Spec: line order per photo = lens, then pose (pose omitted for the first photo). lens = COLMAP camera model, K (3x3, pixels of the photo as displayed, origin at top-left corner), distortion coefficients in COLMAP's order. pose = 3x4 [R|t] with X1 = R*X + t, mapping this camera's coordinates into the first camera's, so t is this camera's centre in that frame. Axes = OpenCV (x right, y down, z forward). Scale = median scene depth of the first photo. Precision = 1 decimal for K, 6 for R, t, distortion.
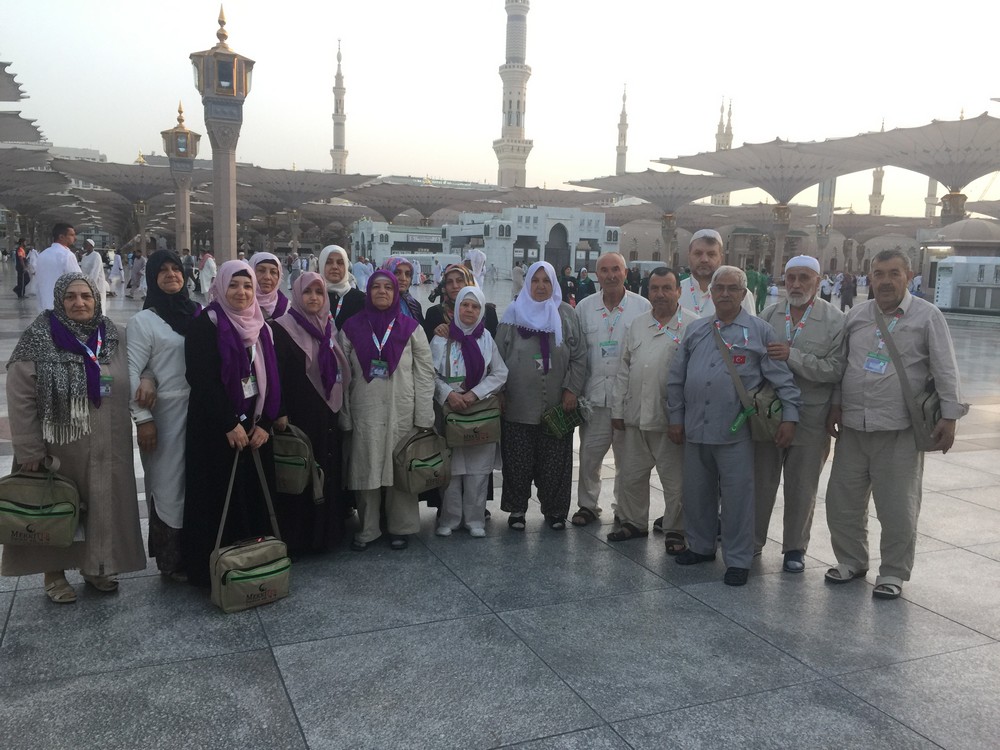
lens RADIAL K [[847.4, 0, 493.1], [0, 847.4, 375.4], [0, 0, 1]] dist [0.096186, -0.136264]
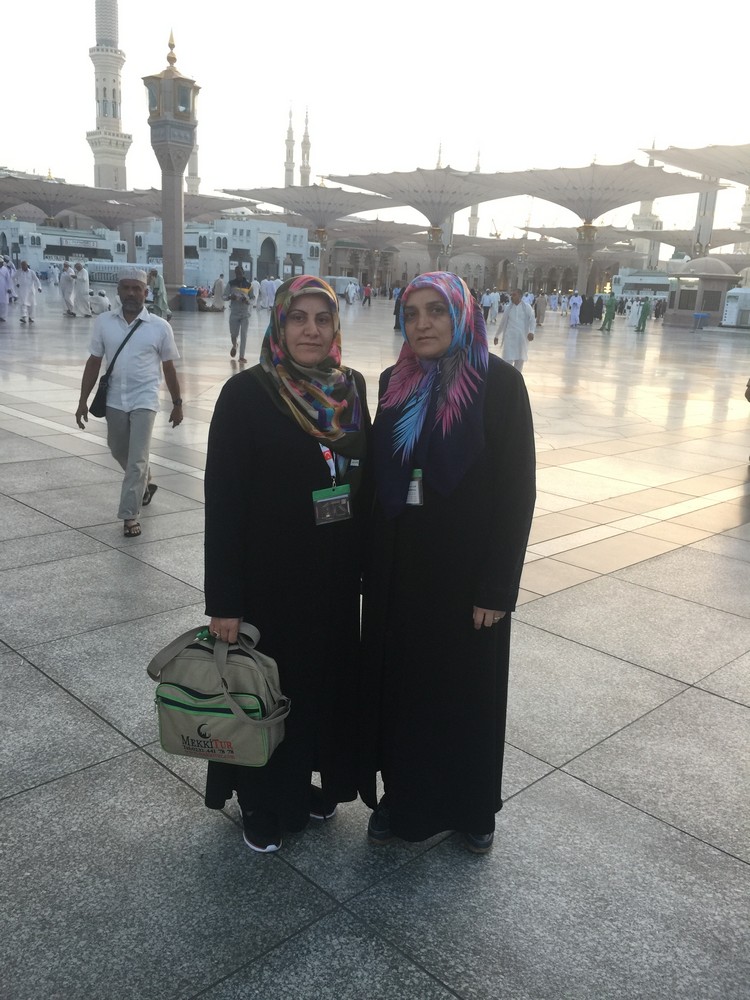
lens RADIAL K [[847.4, 0, 371.9], [0, 847.4, 495.2], [0, 0, 1]] dist [0.096186, -0.136264]
pose [[0.931429, -0.069898, 0.357146, -0.251072], [0.024222, 0.991113, 0.130802, -0.000133], [-0.363115, -0.113182, 0.924844, -0.058536]]
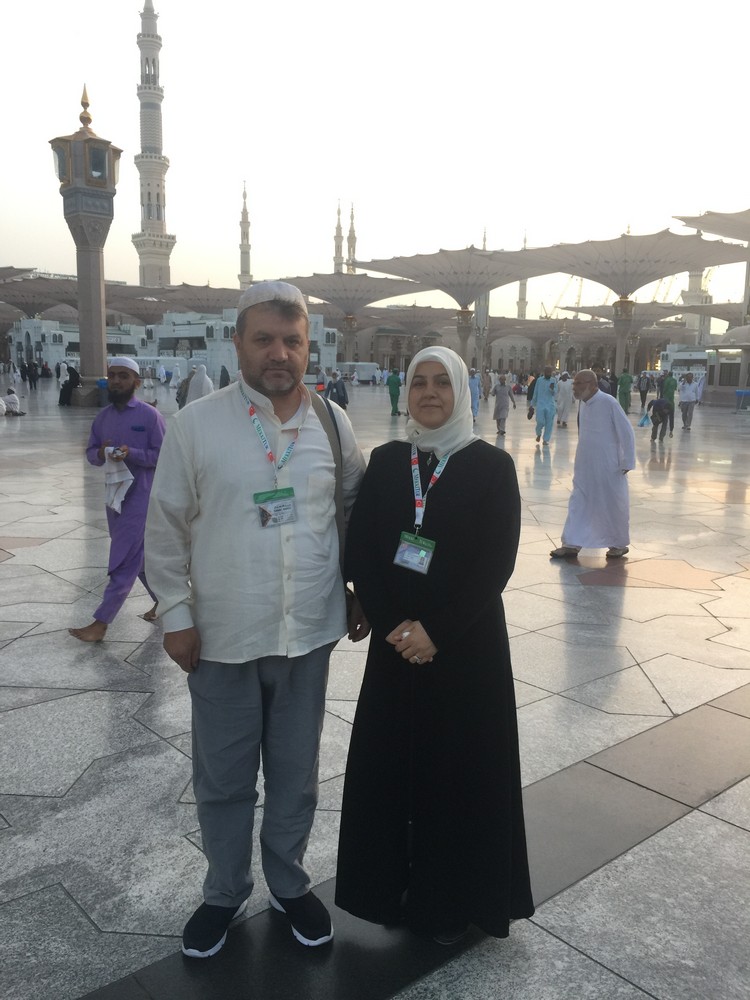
lens RADIAL K [[847.4, 0, 371.9], [0, 847.4, 495.2], [0, 0, 1]] dist [0.096186, -0.136264]
pose [[0.952814, -0.057562, 0.298049, -0.161254], [0.050419, 0.998228, 0.031606, -0.008740], [-0.299340, -0.015087, 0.954027, 0.025355]]
